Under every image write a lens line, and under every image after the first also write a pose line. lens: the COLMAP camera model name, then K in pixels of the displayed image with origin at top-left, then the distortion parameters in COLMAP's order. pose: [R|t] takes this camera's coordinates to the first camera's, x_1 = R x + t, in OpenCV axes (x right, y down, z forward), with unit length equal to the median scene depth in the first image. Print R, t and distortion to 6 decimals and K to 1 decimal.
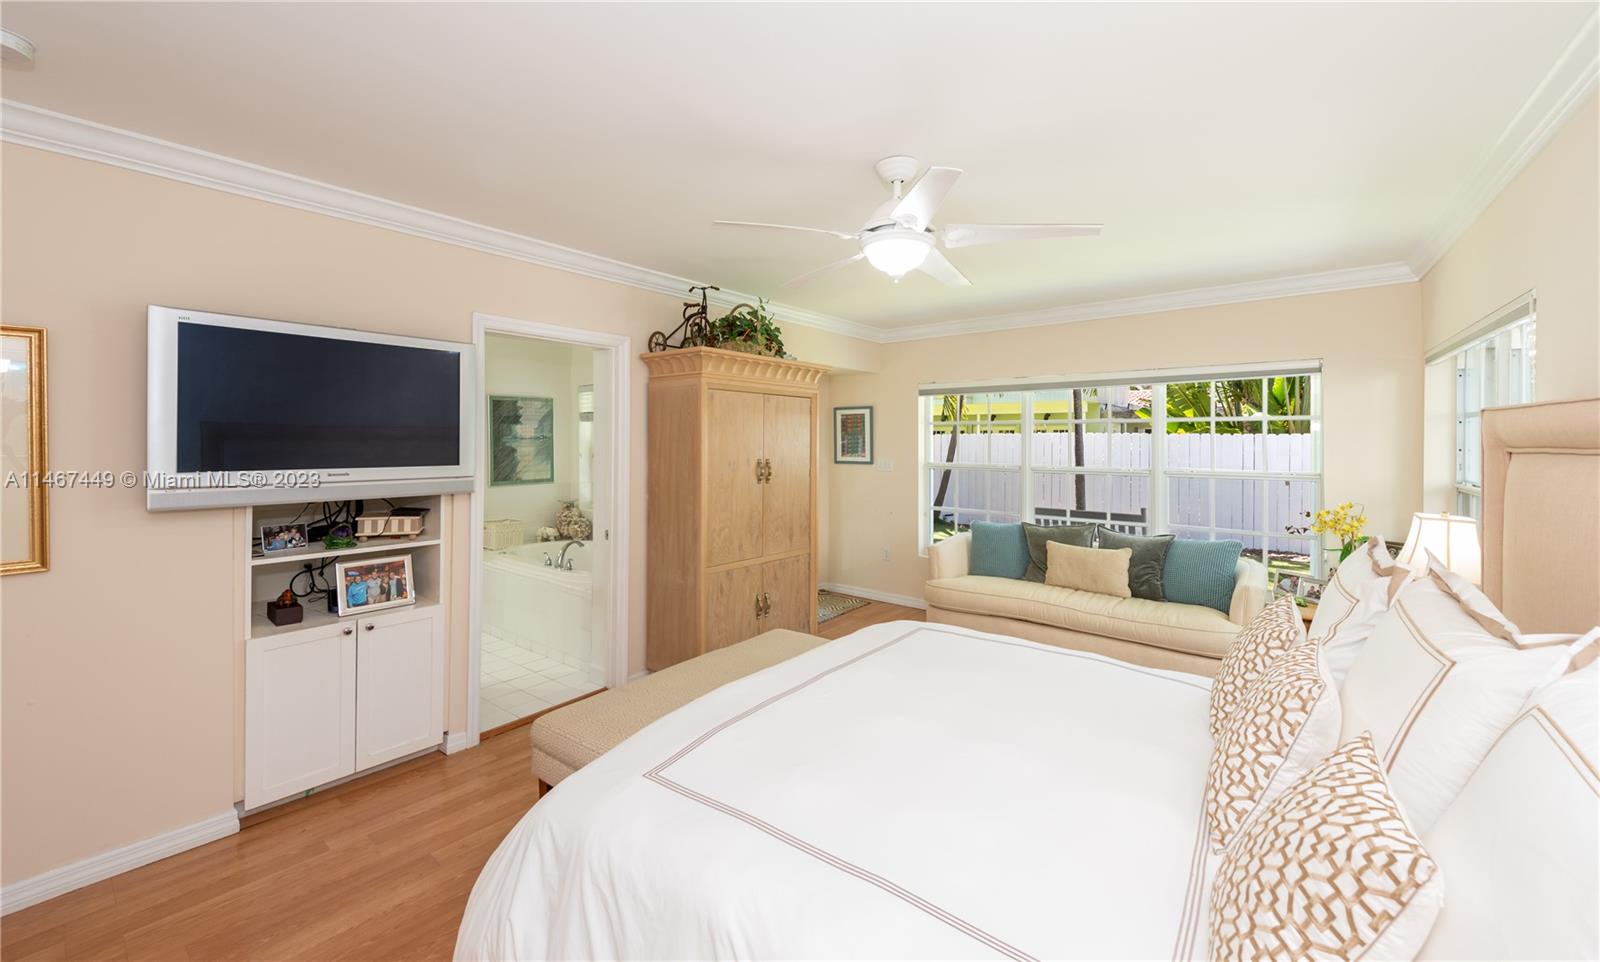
lens RADIAL K [[614.8, 0, 790.7], [0, 614.8, 439.7], [0, 0, 1]] dist [0.001865, 0.000048]
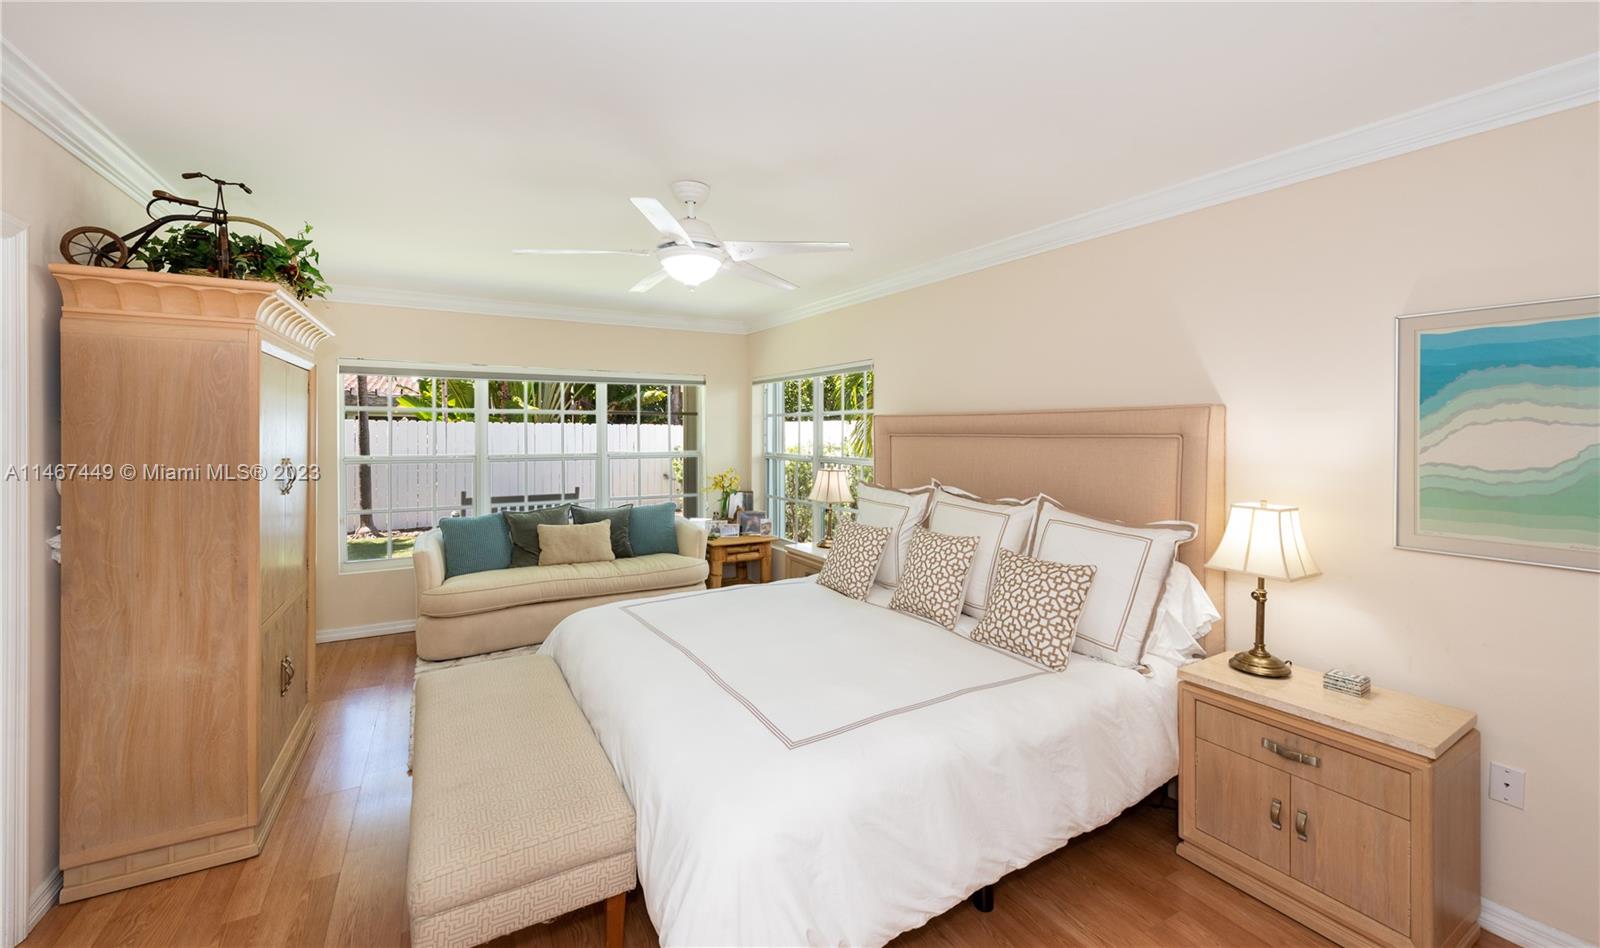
lens RADIAL K [[621.4, 0, 808.5], [0, 621.4, 427.9], [0, 0, 1]] dist [-0.002231, -0.000128]
pose [[0.355080, 0.001047, 0.934835, -0.413034], [-0.004880, 0.999988, 0.000734, -0.004539], [-0.934823, -0.004823, 0.355080, 0.190502]]
